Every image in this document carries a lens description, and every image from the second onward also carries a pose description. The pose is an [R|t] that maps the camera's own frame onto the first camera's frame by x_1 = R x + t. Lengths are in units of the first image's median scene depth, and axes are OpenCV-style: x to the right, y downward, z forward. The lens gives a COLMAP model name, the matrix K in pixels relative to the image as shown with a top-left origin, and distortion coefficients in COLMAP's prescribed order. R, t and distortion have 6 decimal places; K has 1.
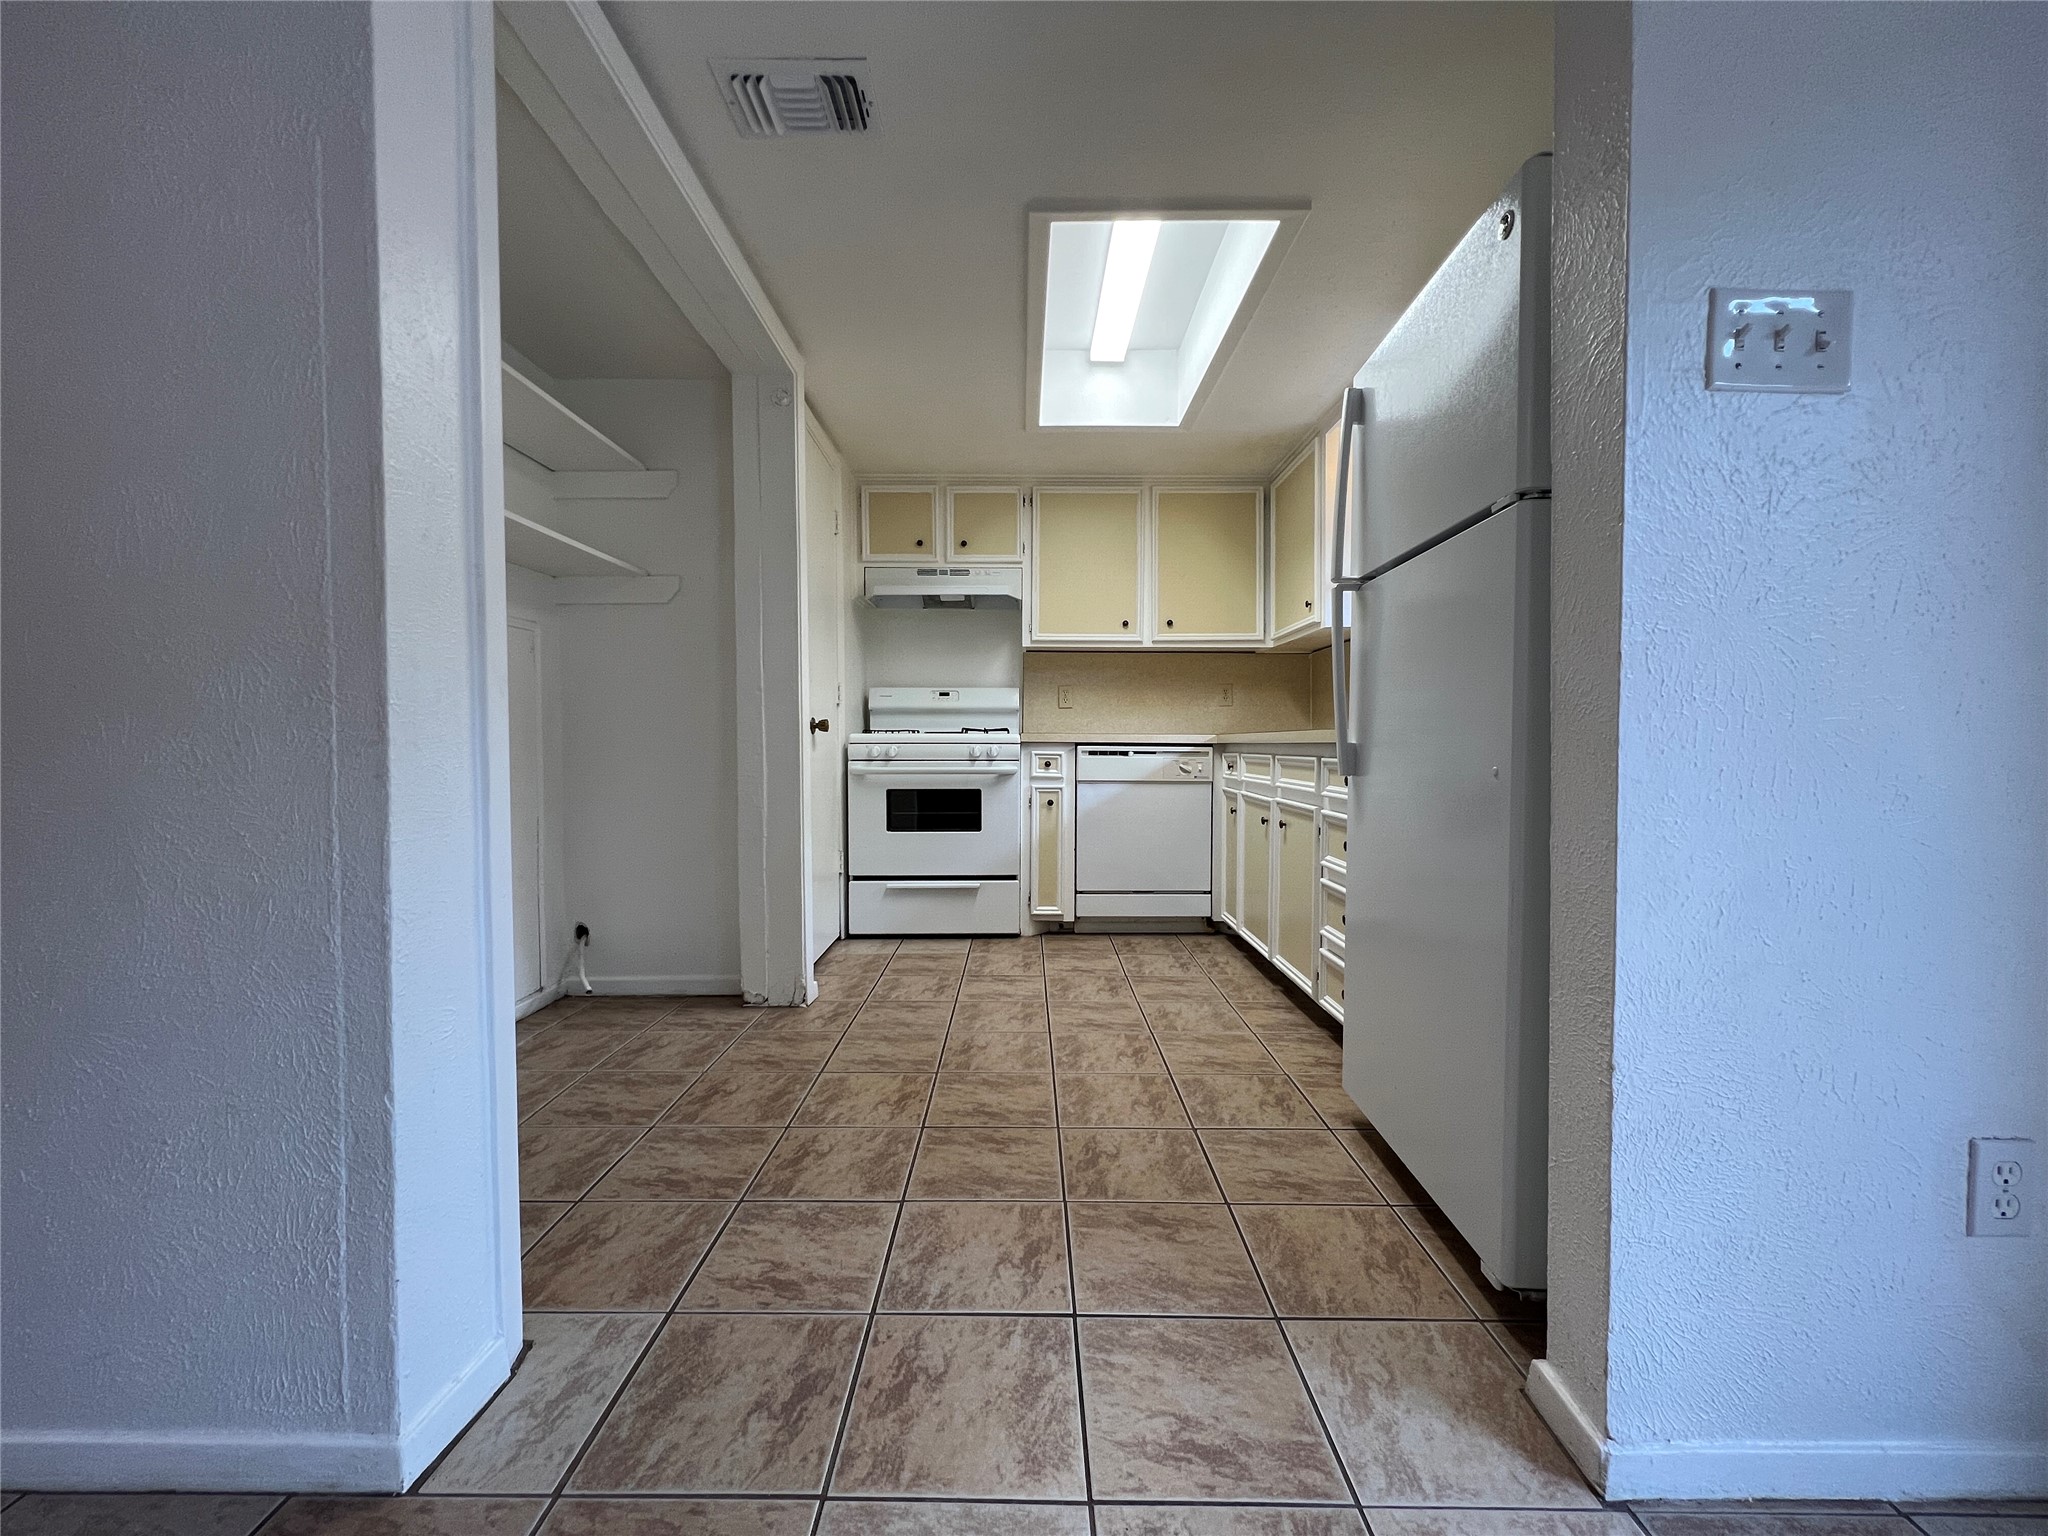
lens RADIAL K [[817.9, 0, 1019.6], [0, 817.9, 764.1], [0, 0, 1]] dist [0.000056, 0.000320]
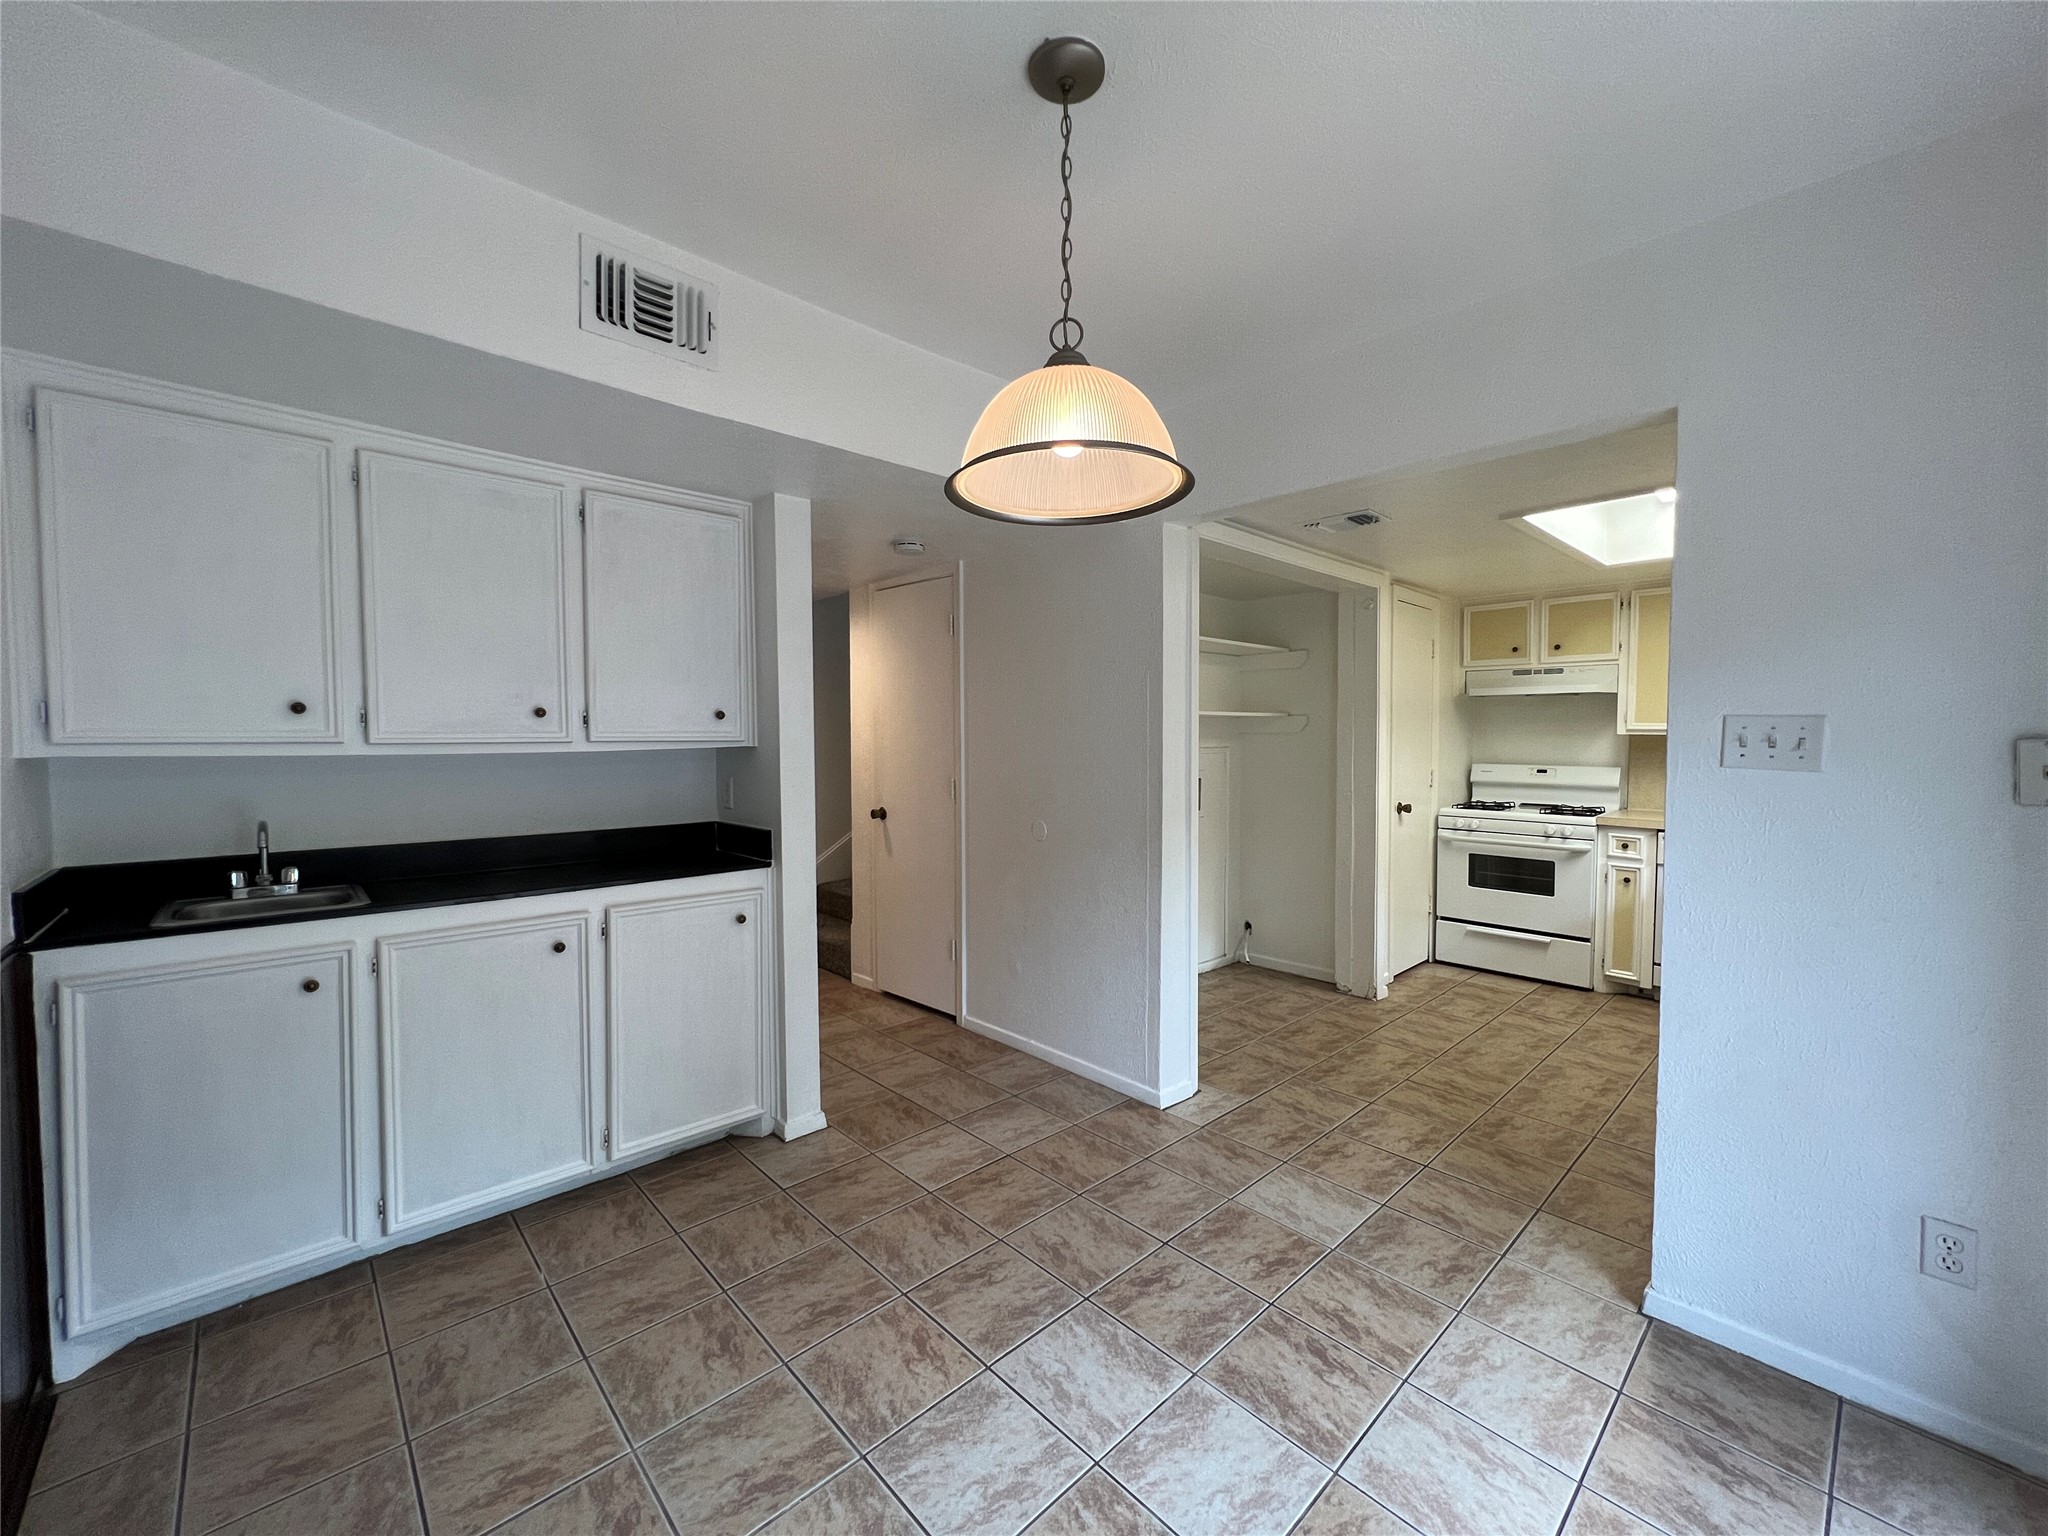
lens RADIAL K [[817.9, 0, 1019.6], [0, 817.9, 764.1], [0, 0, 1]] dist [0.000056, 0.000320]
pose [[0.683104, 0.027905, -0.729787, 0.289312], [-0.019027, 0.999611, 0.020412, -0.122224], [0.730073, -0.000058, 0.683369, -0.394243]]
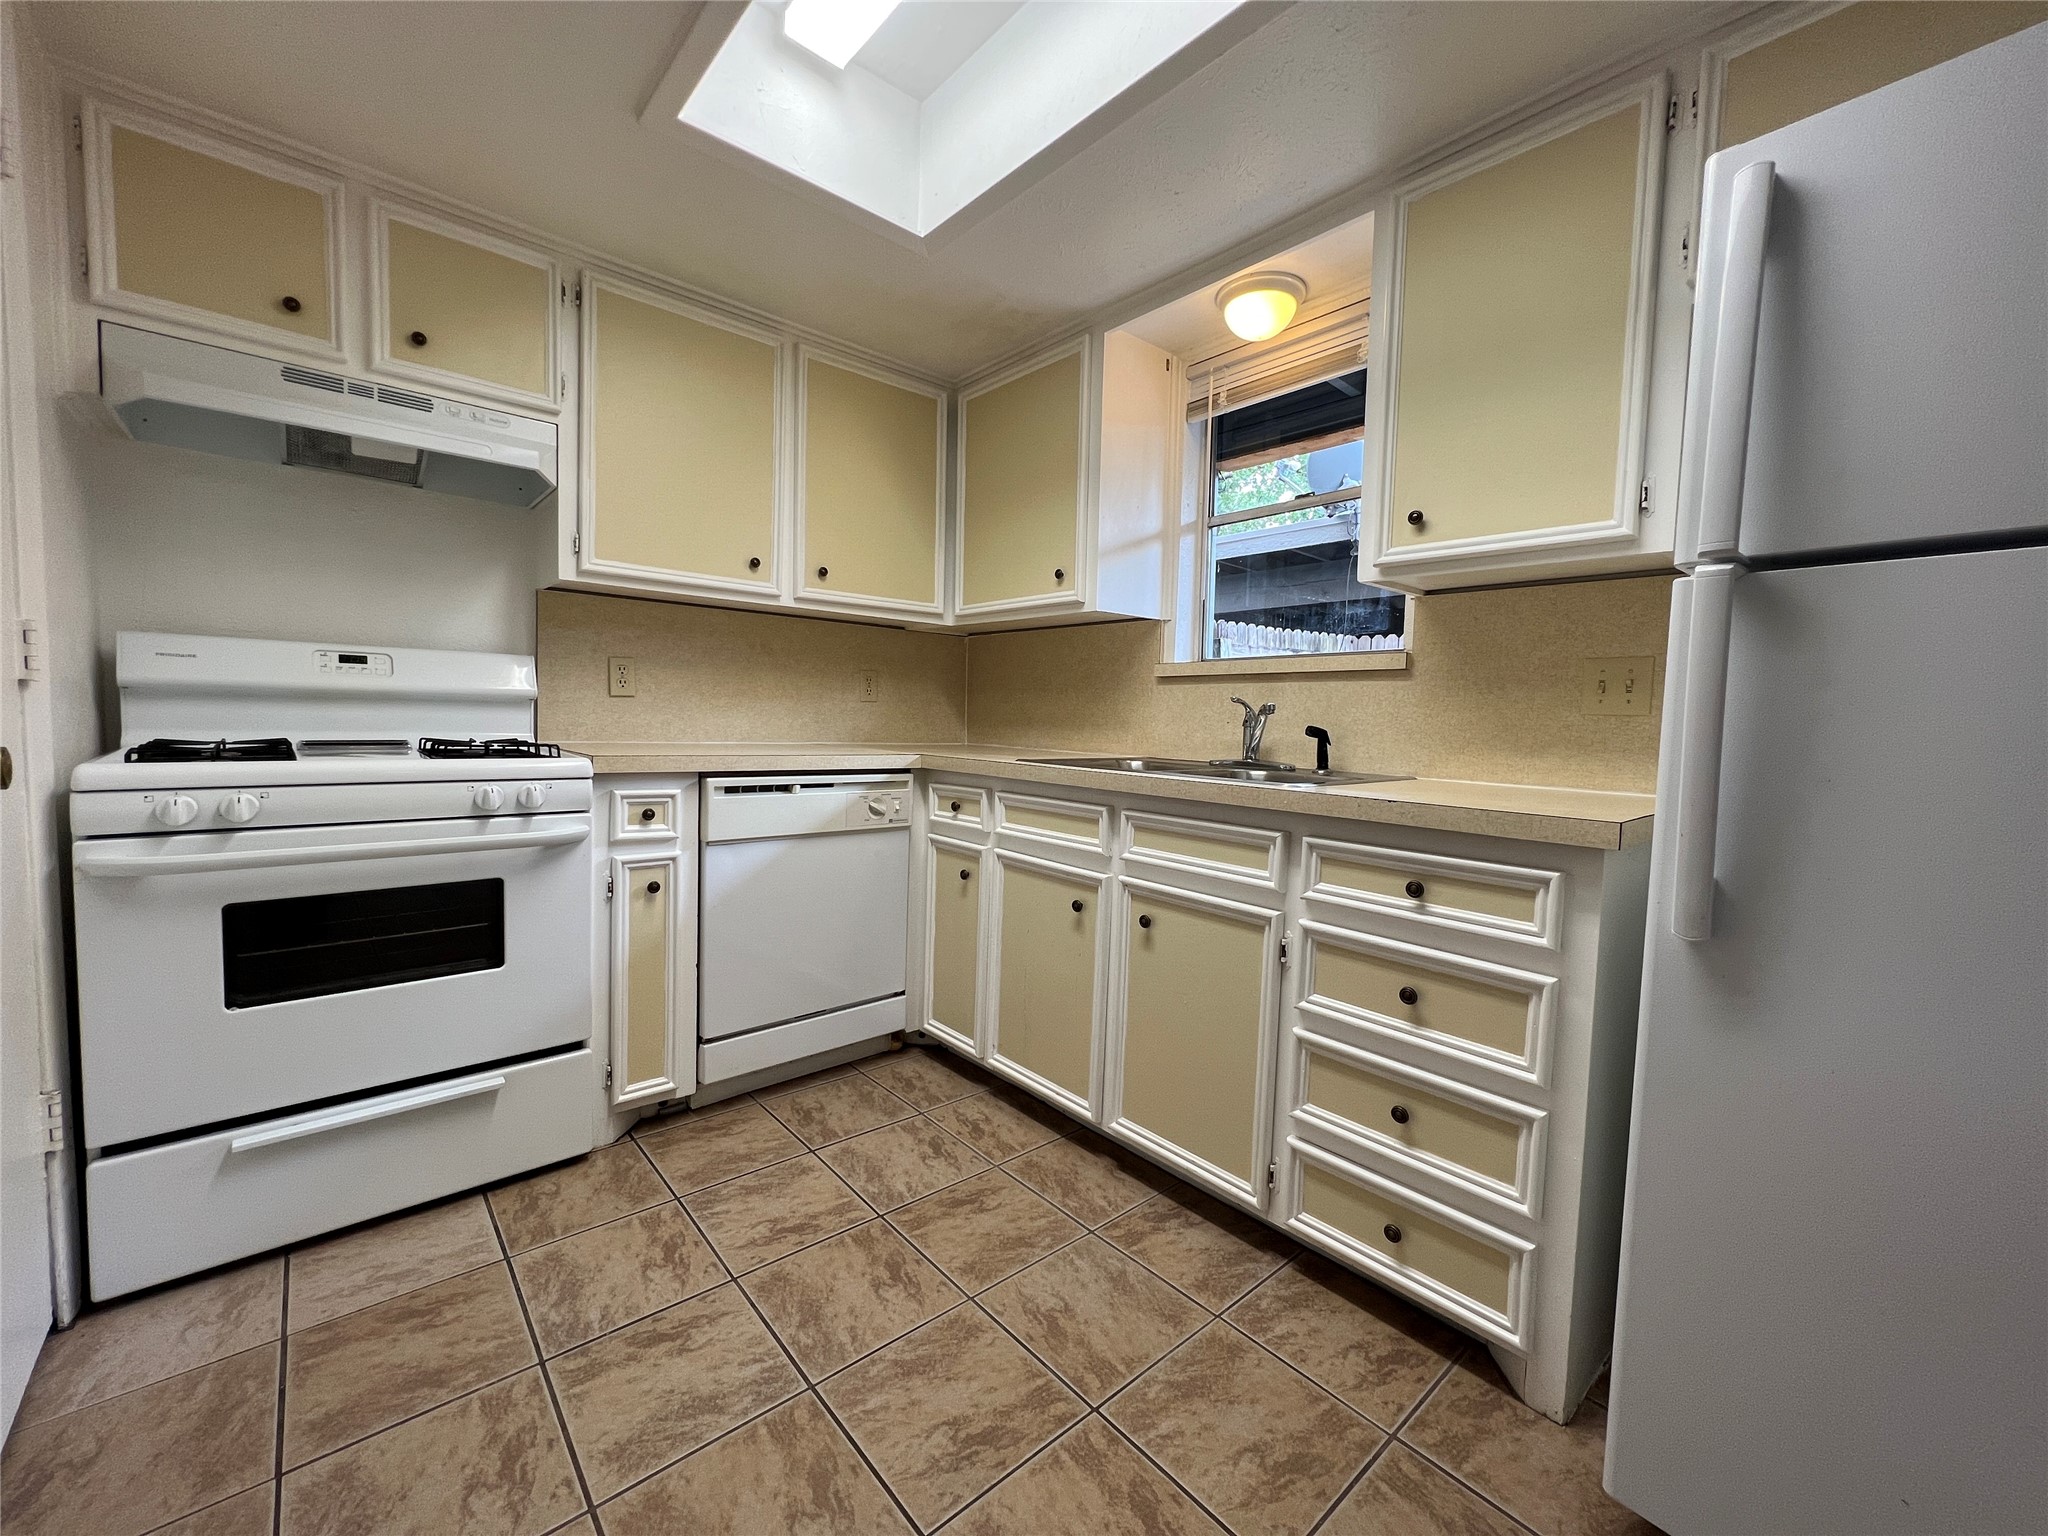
lens RADIAL K [[820.9, 0, 1019.4], [0, 820.9, 761.6], [0, 0, 1]] dist [-0.001592, -0.000199]
pose [[0.751708, -0.016466, 0.659291, -0.133702], [-0.012500, 0.999153, 0.039207, -0.057923], [-0.659378, -0.037713, 0.750865, 0.457250]]
